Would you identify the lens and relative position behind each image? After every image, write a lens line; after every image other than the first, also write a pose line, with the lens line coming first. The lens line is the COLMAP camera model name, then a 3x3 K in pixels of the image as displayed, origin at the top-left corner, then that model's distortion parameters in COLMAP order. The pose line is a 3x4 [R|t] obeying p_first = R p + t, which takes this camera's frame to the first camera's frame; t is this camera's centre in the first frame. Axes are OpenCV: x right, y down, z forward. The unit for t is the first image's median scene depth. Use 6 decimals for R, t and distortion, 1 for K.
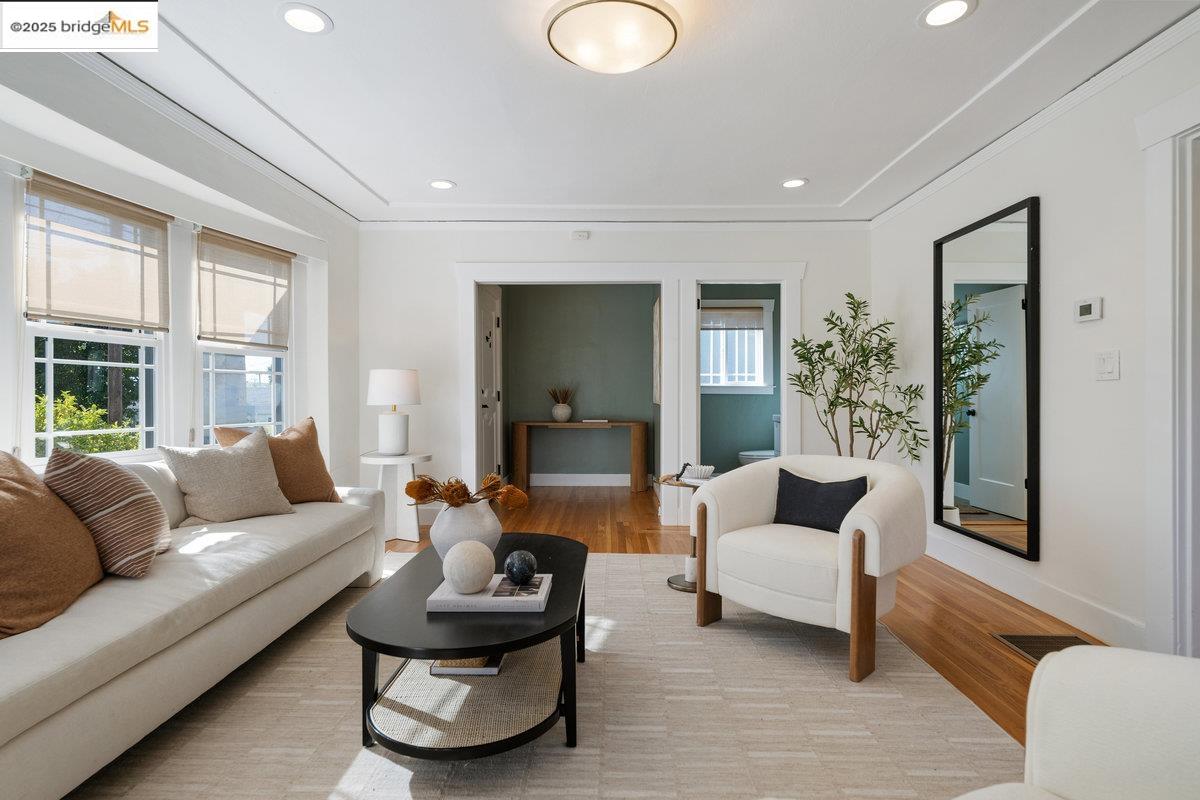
lens RADIAL K [[611.3, 0, 603.0], [0, 611.3, 396.0], [0, 0, 1]] dist [0.001580, 0.000239]
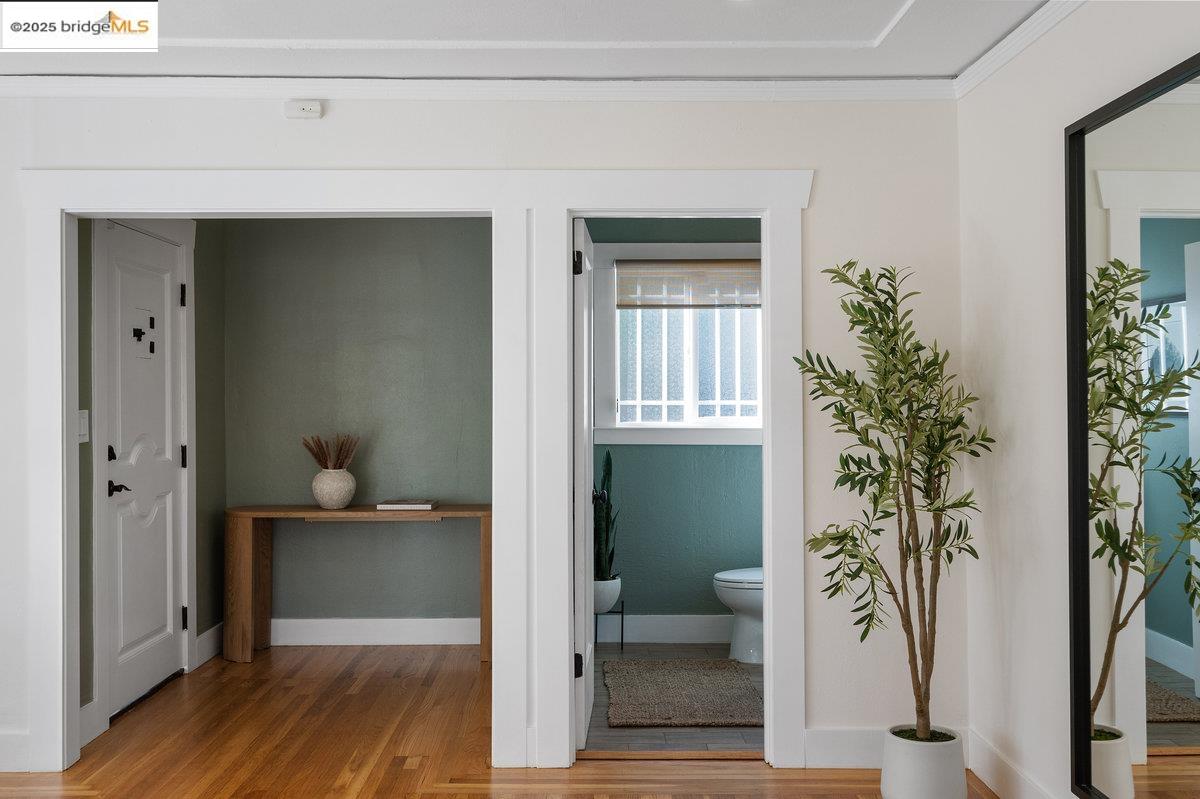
lens RADIAL K [[1163.5, 0, 601.0], [0, 1163.5, 394.6], [0, 0, 1]] dist [0.004417, 0.000000]
pose [[0.999722, -0.002194, 0.023485, 0.120785], [0.002432, 0.999946, -0.010118, -0.036203], [-0.023462, 0.010172, 0.999673, 0.120892]]
